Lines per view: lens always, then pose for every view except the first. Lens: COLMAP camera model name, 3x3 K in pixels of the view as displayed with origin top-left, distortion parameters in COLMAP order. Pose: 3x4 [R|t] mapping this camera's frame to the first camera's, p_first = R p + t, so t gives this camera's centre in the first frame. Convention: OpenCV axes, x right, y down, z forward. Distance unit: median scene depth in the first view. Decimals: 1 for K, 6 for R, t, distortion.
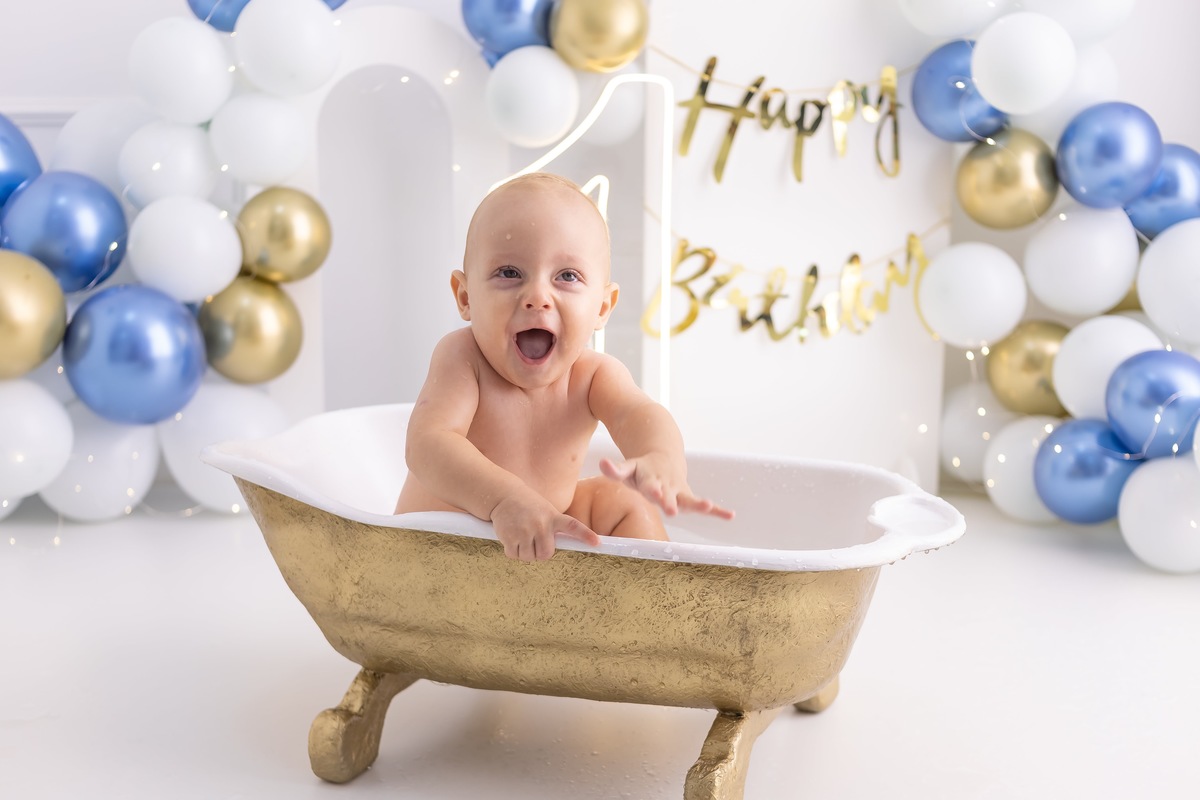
lens RADIAL K [[1309.9, 0, 583.2], [0, 1309.9, 395.3], [0, 0, 1]] dist [-0.080469, -0.001918]
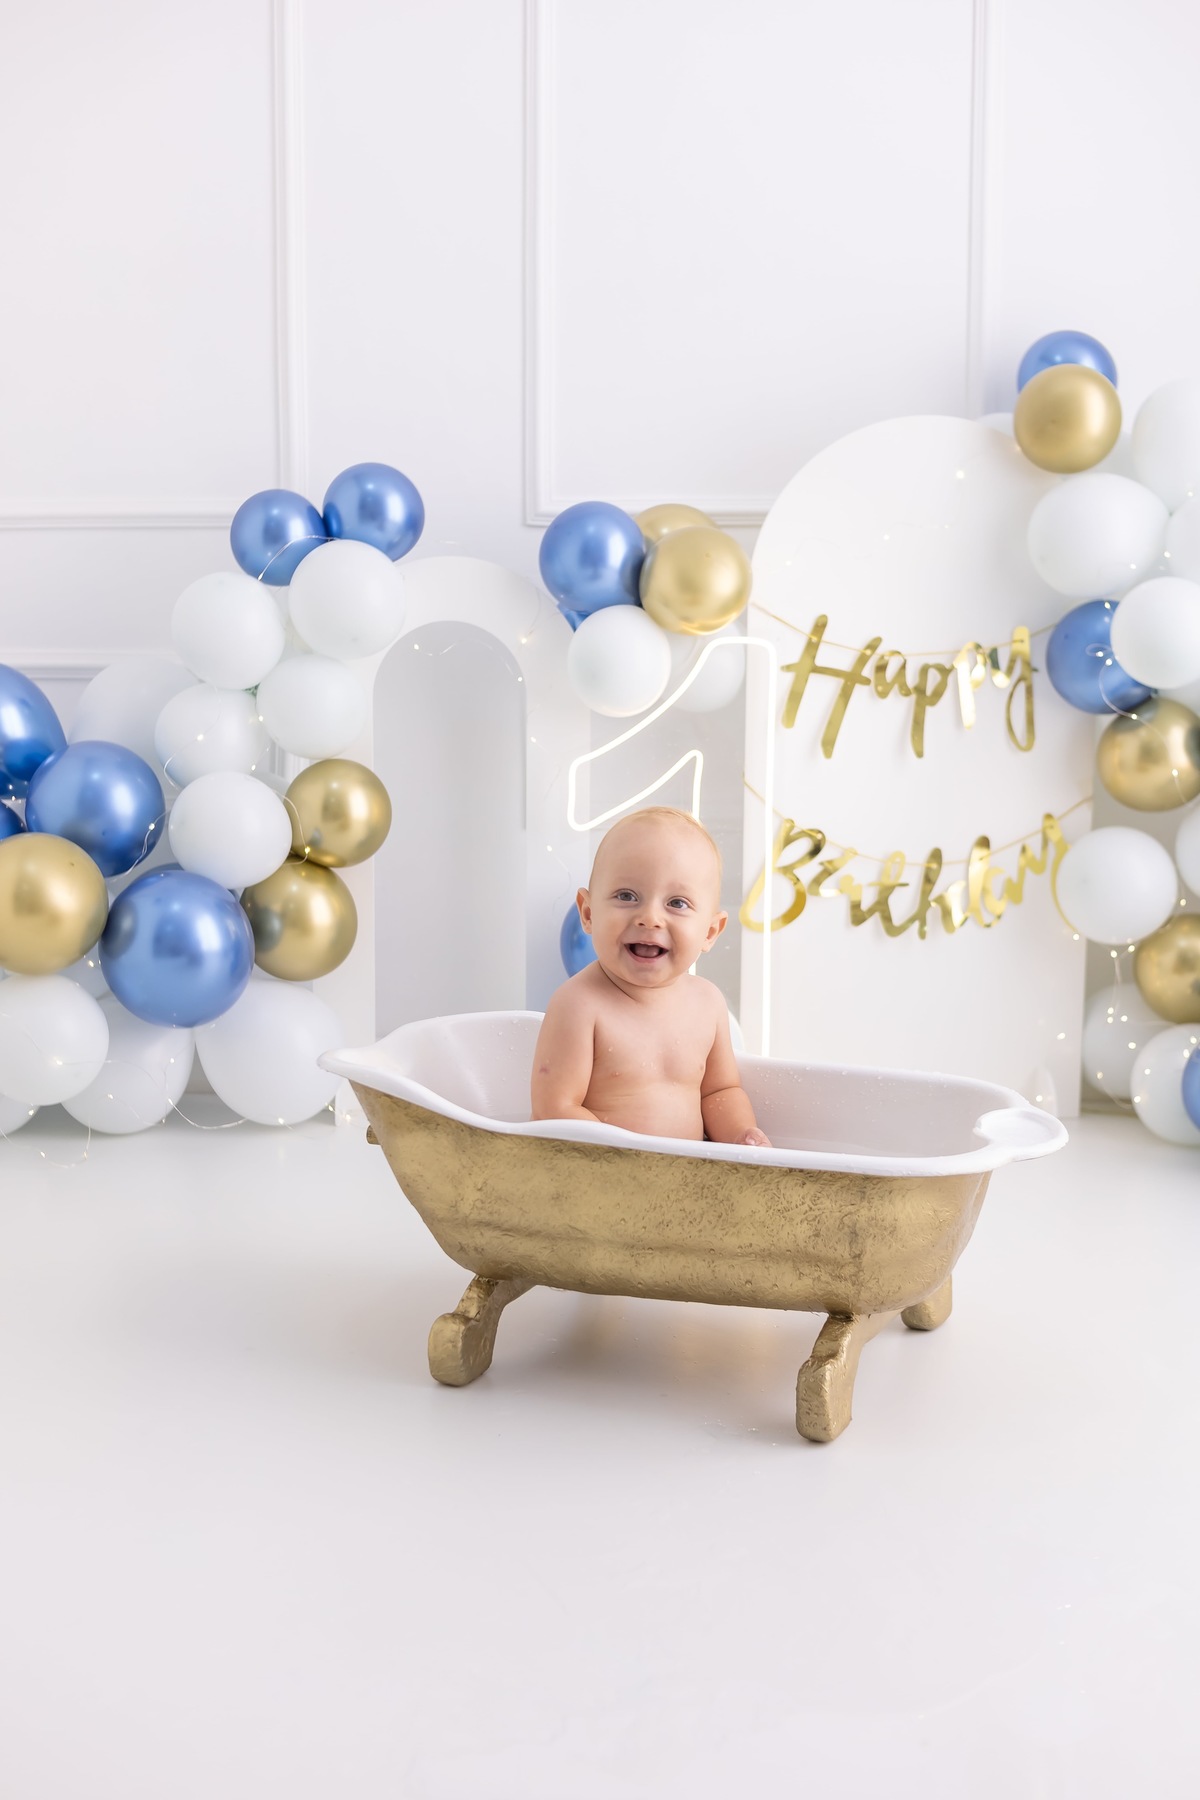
lens RADIAL K [[1816.9, 0, 600.0], [0, 1816.9, 900.0], [0, 0, 1]] dist [-0.085759, 0.005768]
pose [[0.999776, 0.006591, -0.020128, -0.047519], [-0.007438, 0.999077, -0.042297, -0.023797], [0.019831, 0.042438, 0.998902, -0.419804]]
